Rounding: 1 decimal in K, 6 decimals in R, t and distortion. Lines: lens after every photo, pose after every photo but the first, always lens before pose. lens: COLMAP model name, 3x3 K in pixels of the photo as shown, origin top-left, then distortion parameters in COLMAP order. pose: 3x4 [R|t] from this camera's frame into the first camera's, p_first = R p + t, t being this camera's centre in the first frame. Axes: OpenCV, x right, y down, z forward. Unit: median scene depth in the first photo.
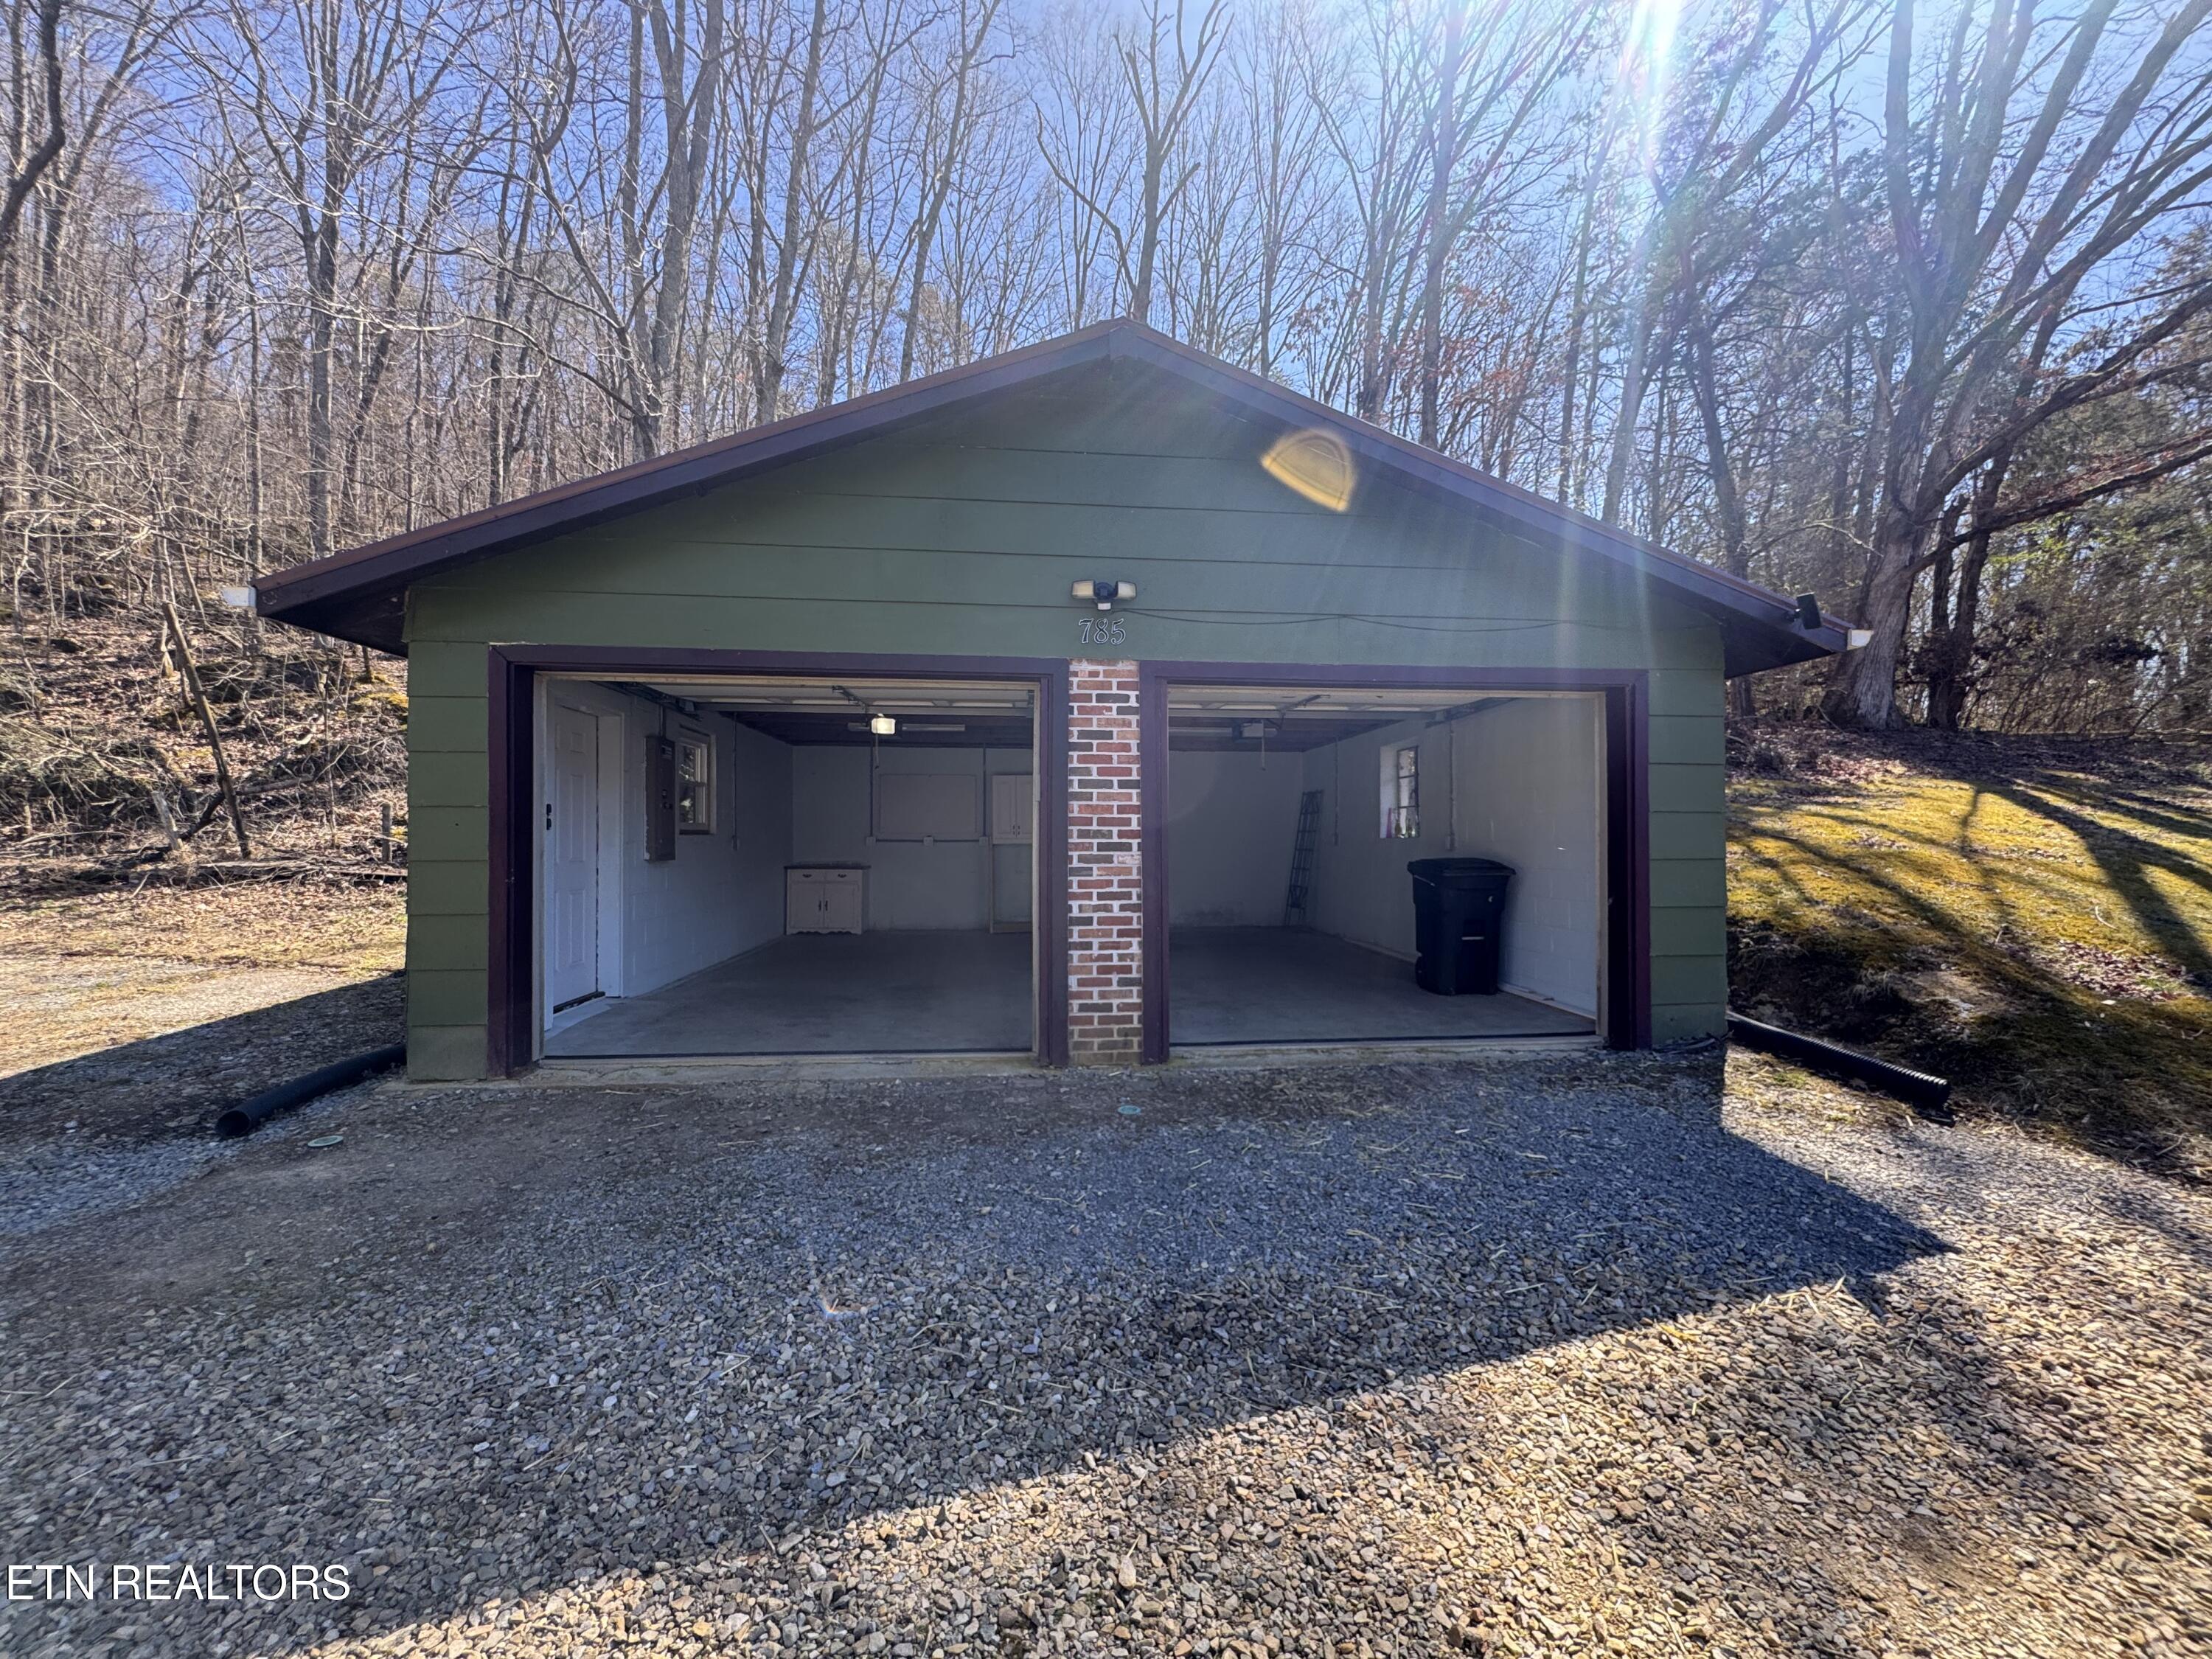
lens RADIAL K [[891.9, 0, 1104.3], [0, 891.9, 829.7], [0, 0, 1]] dist [-0.000560, 0.000741]
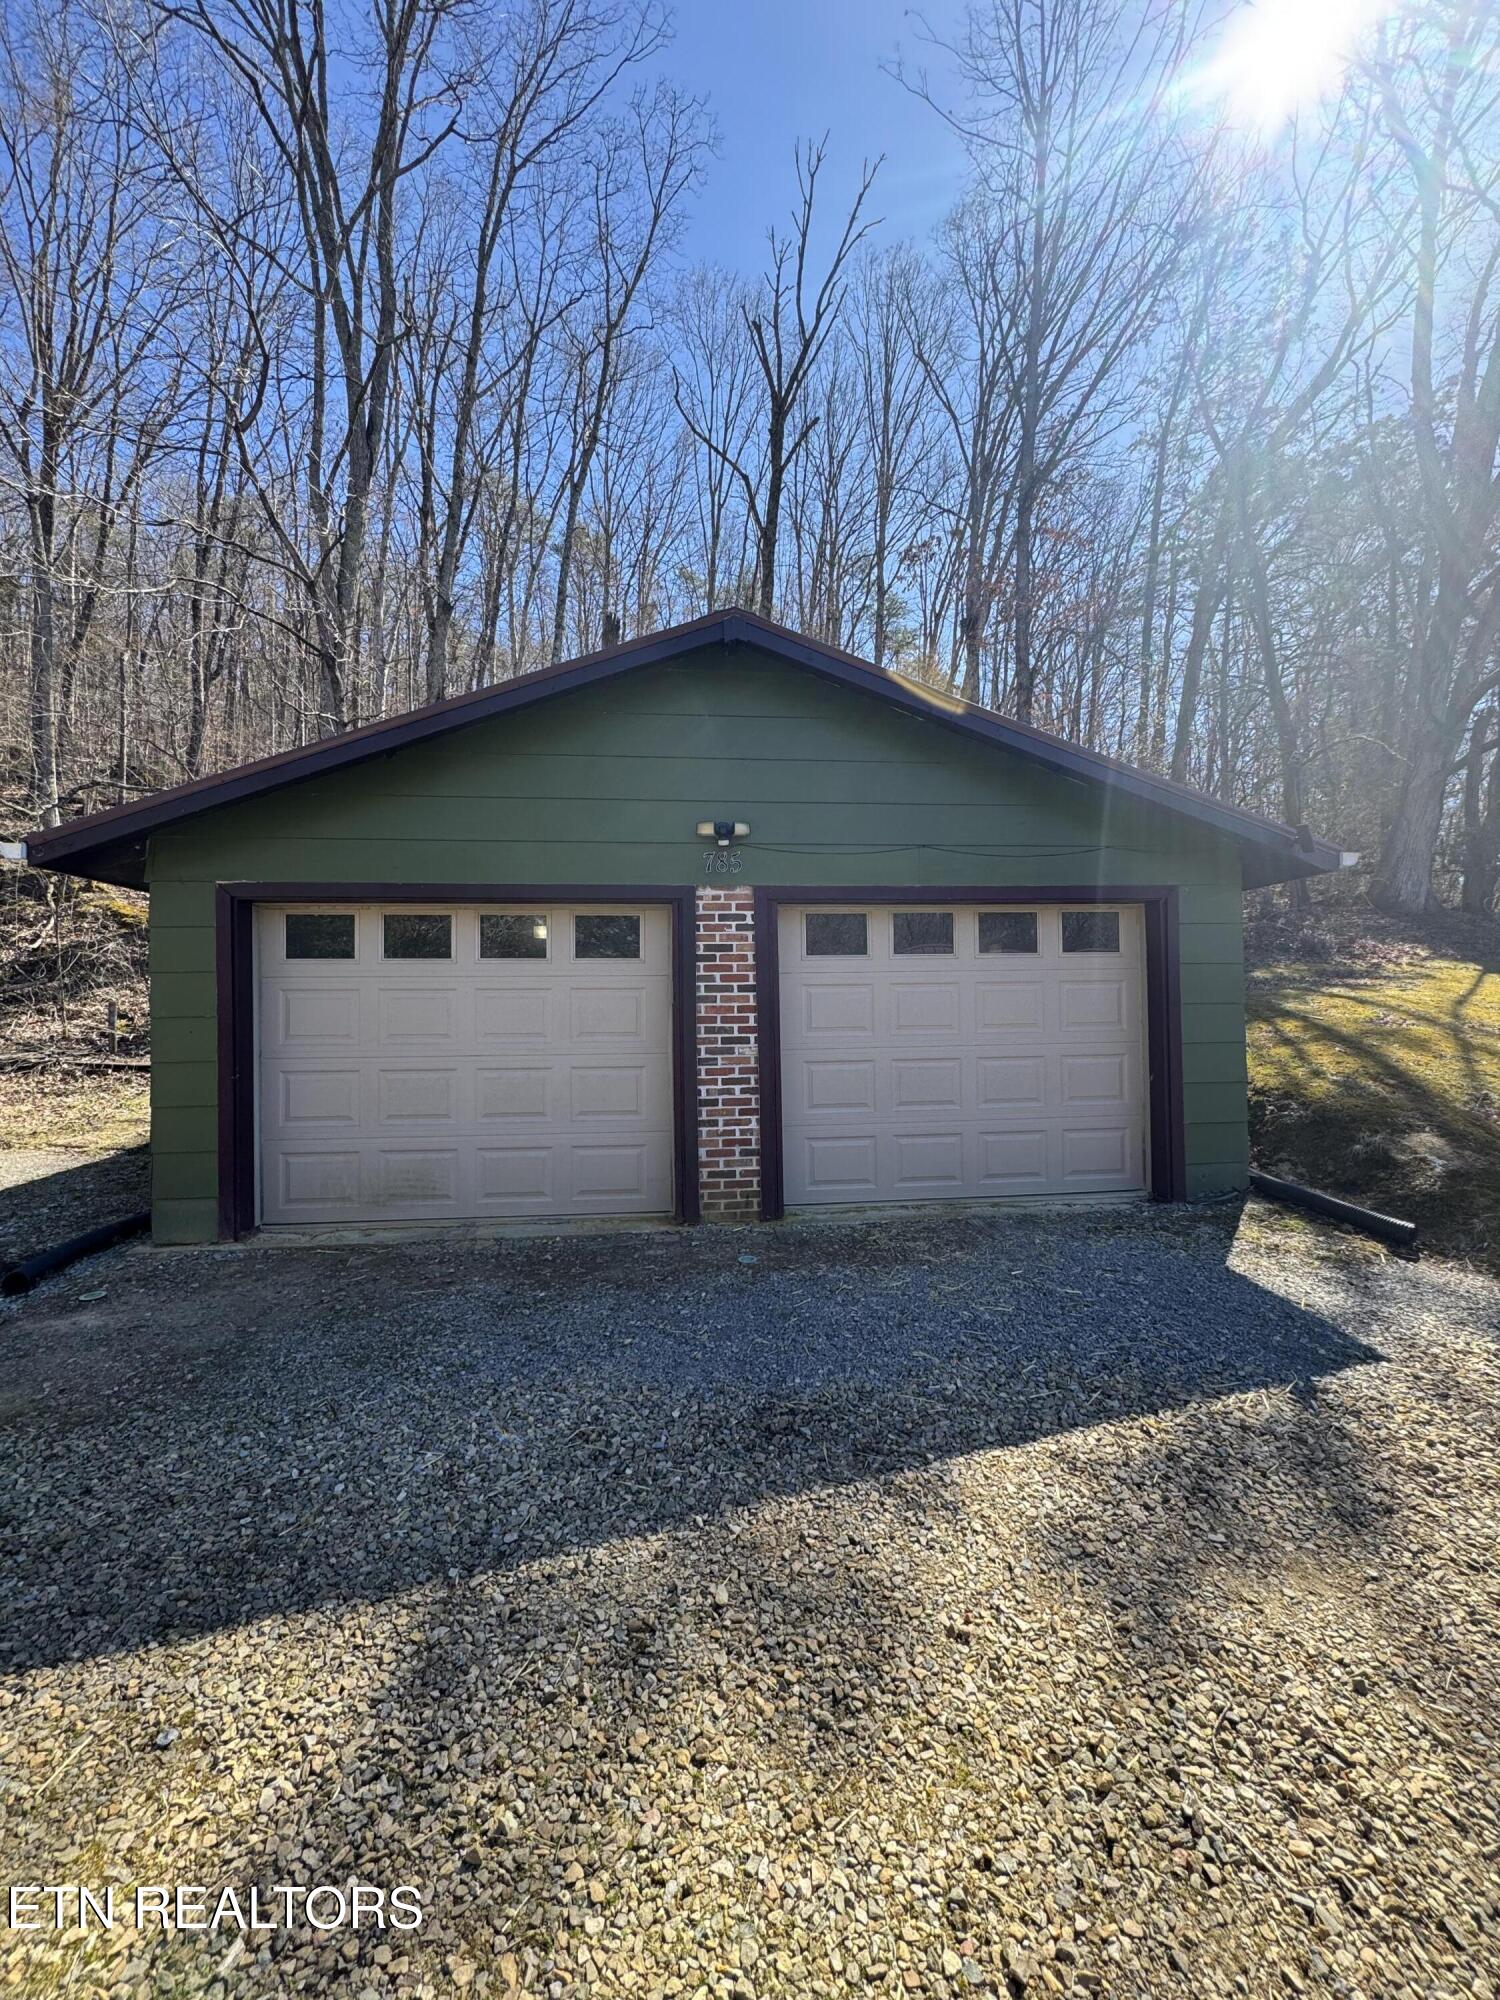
lens RADIAL K [[806.4, 0, 751.7], [0, 806.4, 1000.2], [0, 0, 1]] dist [-0.000560, 0.000741]
pose [[0.999877, -0.014608, 0.005700, 0.029598], [0.014632, 0.999884, -0.004140, -0.032847], [-0.005639, 0.004223, 0.999975, -0.097423]]
